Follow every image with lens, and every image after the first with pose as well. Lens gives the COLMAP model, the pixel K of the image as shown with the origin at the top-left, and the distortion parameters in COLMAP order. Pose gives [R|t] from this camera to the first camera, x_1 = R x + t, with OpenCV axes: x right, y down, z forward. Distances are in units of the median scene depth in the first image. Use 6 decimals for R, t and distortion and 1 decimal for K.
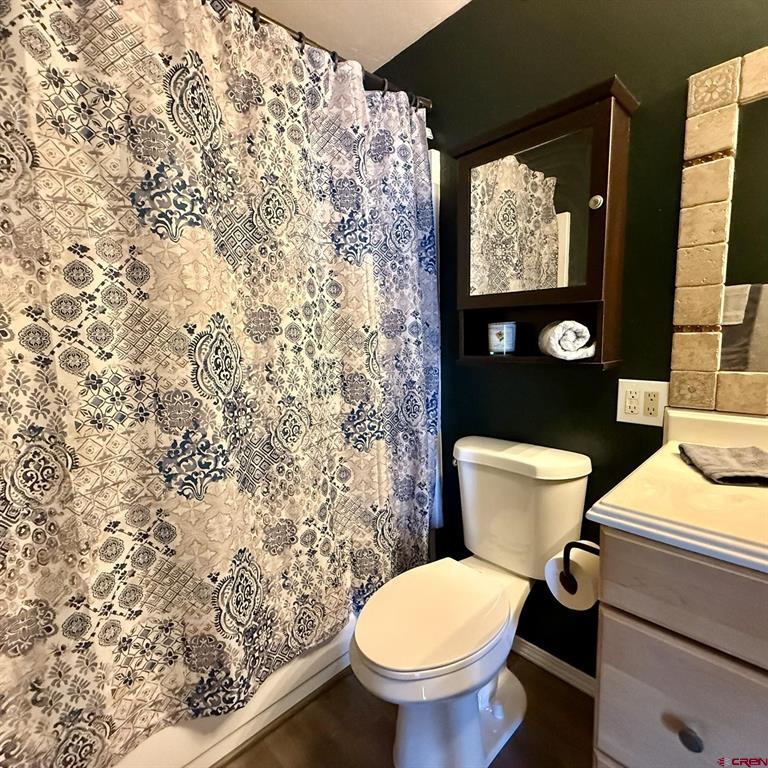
lens RADIAL K [[407.5, 0, 381.4], [0, 407.5, 385.4], [0, 0, 1]] dist [0.000280, -0.000541]
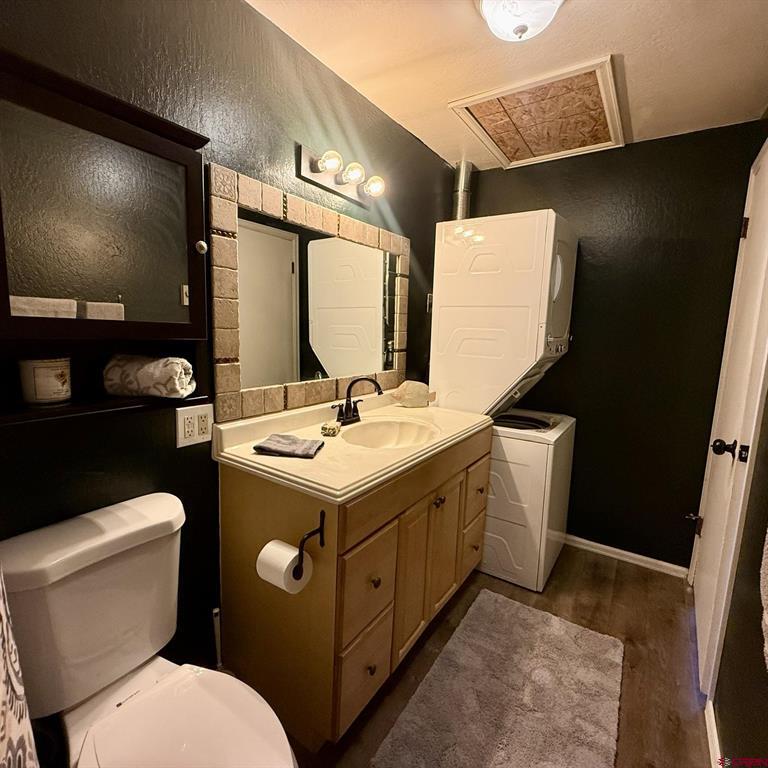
lens RADIAL K [[407.5, 0, 381.4], [0, 407.5, 385.4], [0, 0, 1]] dist [0.000280, -0.000541]
pose [[-0.221438, -0.118904, 0.967898, -0.606199], [0.091634, 0.985610, 0.142044, -0.194677], [-0.970860, 0.120146, -0.207356, 0.769853]]
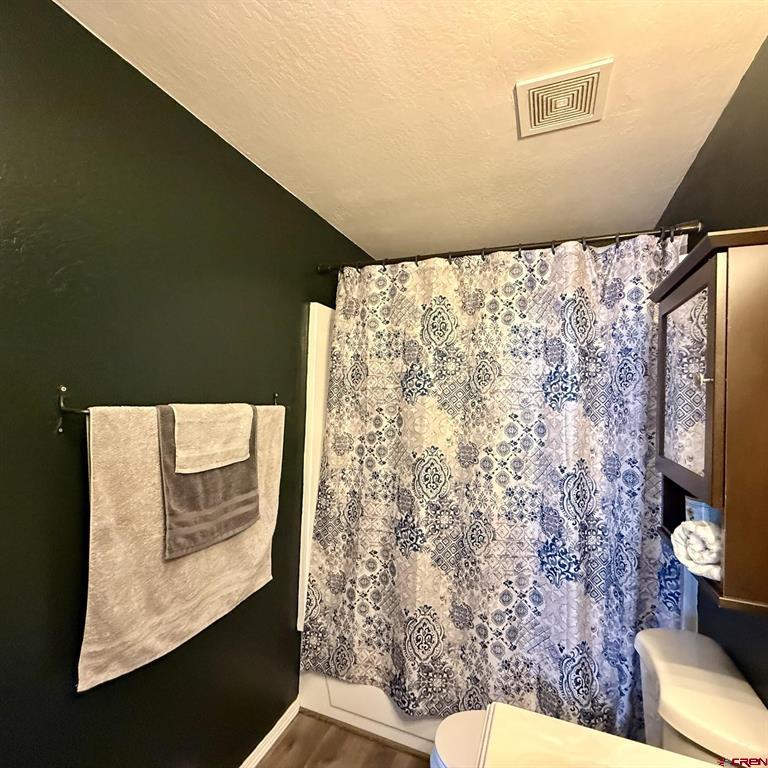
lens RADIAL K [[407.5, 0, 381.4], [0, 407.5, 385.4], [0, 0, 1]] dist [0.000280, -0.000541]
pose [[0.409716, 0.016734, -0.912060, 0.944204], [-0.151836, 0.987135, -0.050096, -0.293568], [0.899488, 0.159009, 0.406986, 0.124104]]
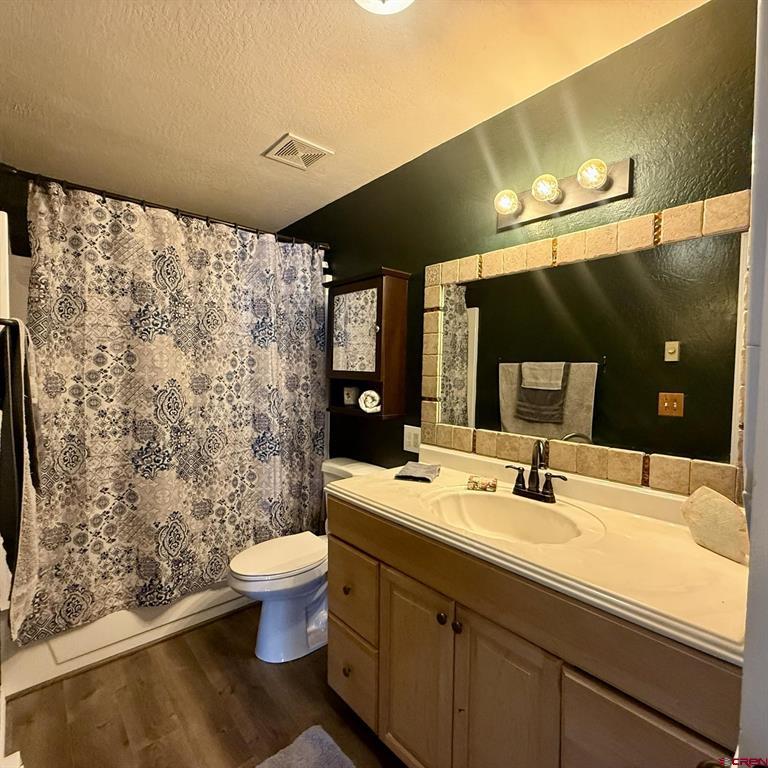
lens RADIAL K [[407.5, 0, 381.4], [0, 407.5, 385.4], [0, 0, 1]] dist [0.000280, -0.000541]
pose [[0.998451, 0.045084, -0.032619, 0.591431], [-0.047585, 0.995621, -0.080463, -0.042558], [0.028849, 0.081891, 0.996224, -0.790582]]
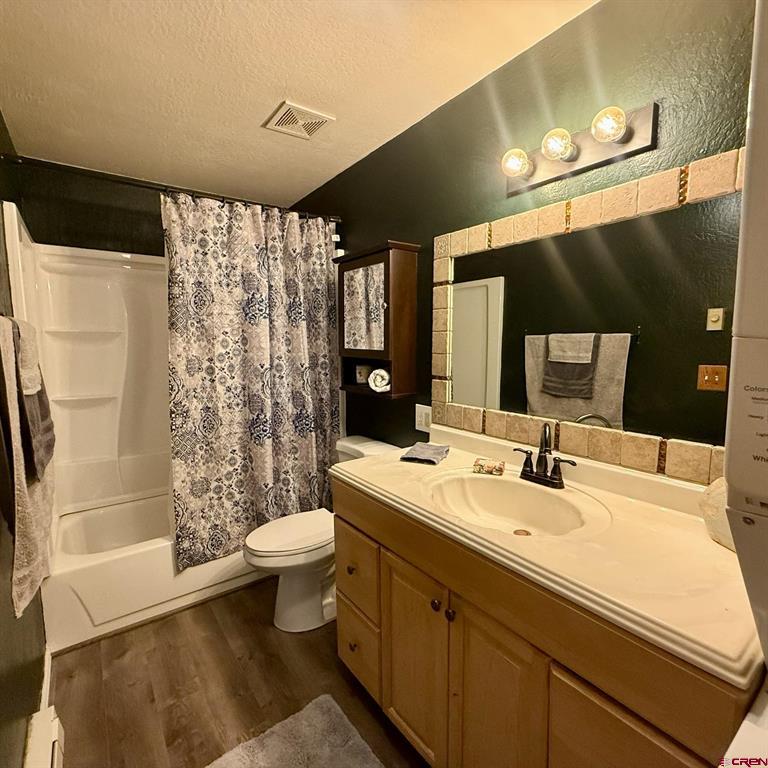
lens RADIAL K [[407.5, 0, 381.4], [0, 407.5, 385.4], [0, 0, 1]] dist [0.000280, -0.000541]
pose [[0.992264, 0.035091, -0.119086, 0.705975], [-0.036120, 0.999326, -0.006495, -0.083409], [0.118778, 0.010746, 0.992863, -0.742104]]
